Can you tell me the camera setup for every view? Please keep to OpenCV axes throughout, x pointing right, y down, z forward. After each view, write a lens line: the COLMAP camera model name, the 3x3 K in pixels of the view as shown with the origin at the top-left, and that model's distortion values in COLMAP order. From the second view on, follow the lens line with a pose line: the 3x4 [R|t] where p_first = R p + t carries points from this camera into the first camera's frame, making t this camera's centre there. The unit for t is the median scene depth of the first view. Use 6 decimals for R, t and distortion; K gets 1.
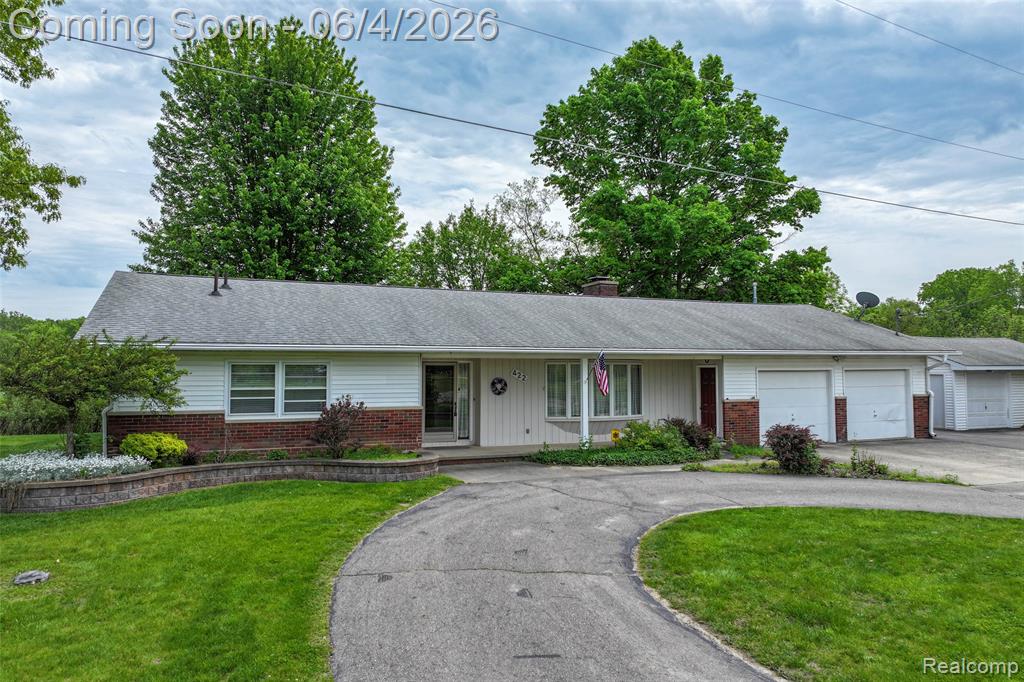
lens RADIAL K [[720.5, 0, 505.3], [0, 720.5, 342.6], [0, 0, 1]] dist [0.000079, 0.017287]
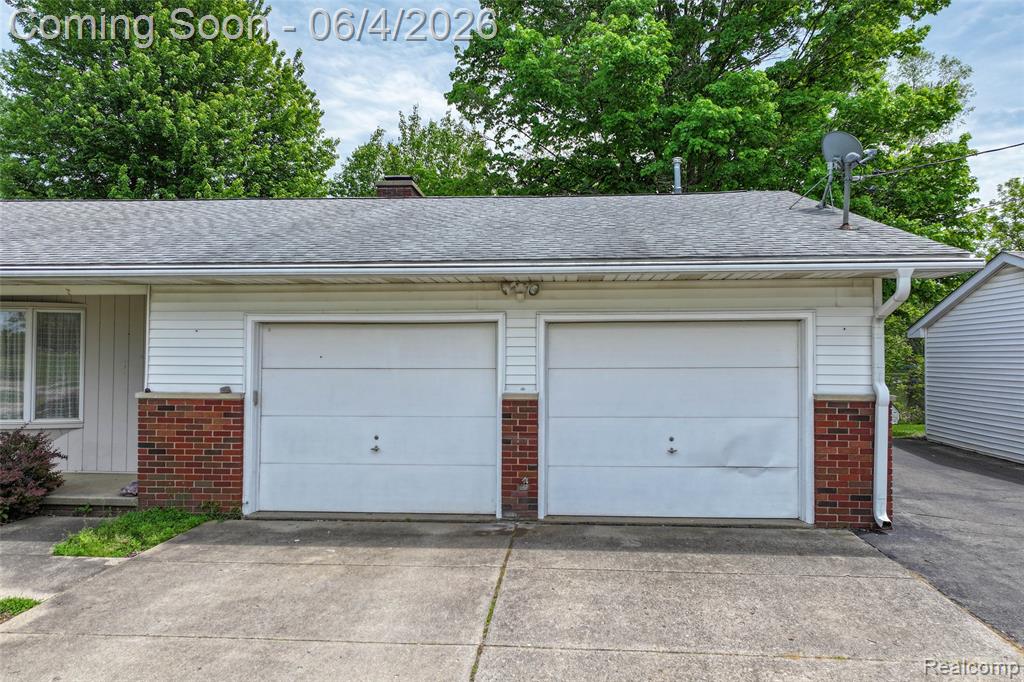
lens RADIAL K [[720.5, 0, 515.6], [0, 720.5, 334.1], [0, 0, 1]] dist [0.000079, 0.017287]
pose [[0.890623, -0.004574, -0.454720, 0.628320], [0.012466, 0.999819, 0.014359, 0.039409], [0.454572, -0.018457, 0.890519, 0.675948]]
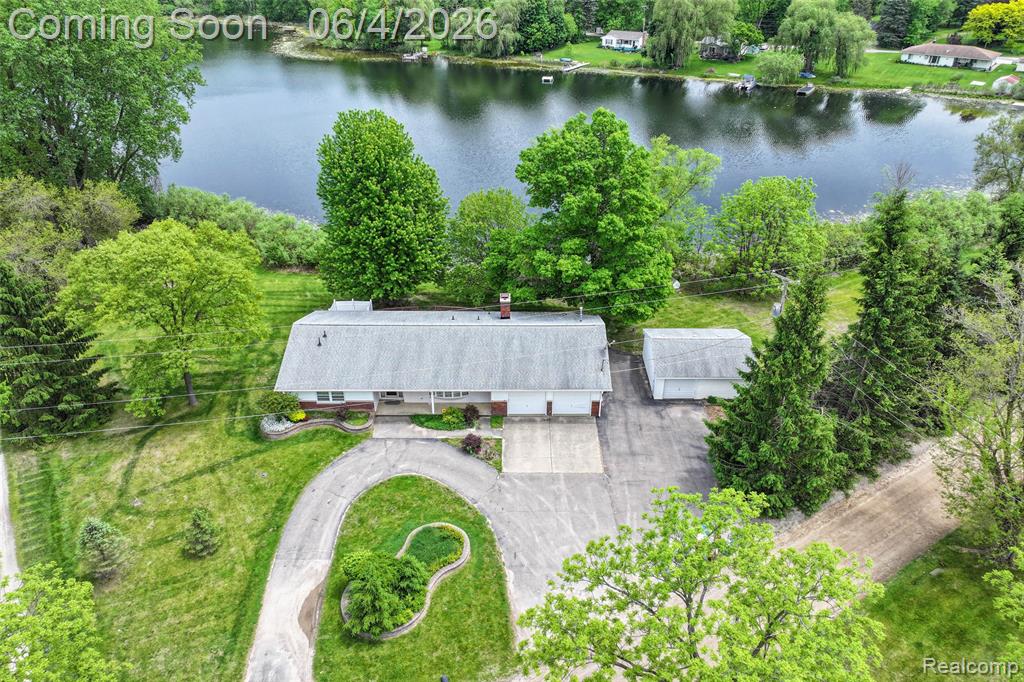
lens RADIAL K [[720.5, 0, 512.5], [0, 720.5, 338.5], [0, 0, 1]] dist [0.000079, 0.017287]
pose [[0.922960, 0.197184, -0.330550, 1.120241], [0.013192, 0.842093, 0.539170, -1.433141], [0.384670, -0.501993, 0.774617, -0.849319]]
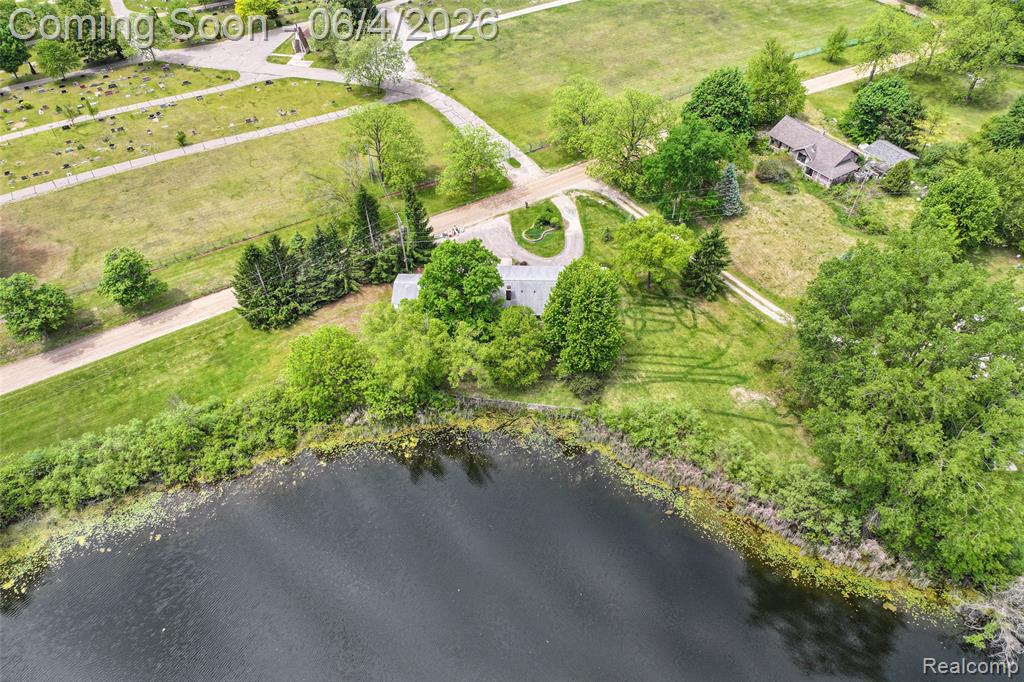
lens RADIAL K [[720.5, 0, 514.1], [0, 720.5, 338.4], [0, 0, 1]] dist [0.000079, 0.017287]
pose [[-0.914126, -0.274967, 0.297936, -1.571728], [-0.010644, 0.750890, 0.660342, -3.369522], [-0.405289, 0.600465, -0.689335, 5.231923]]
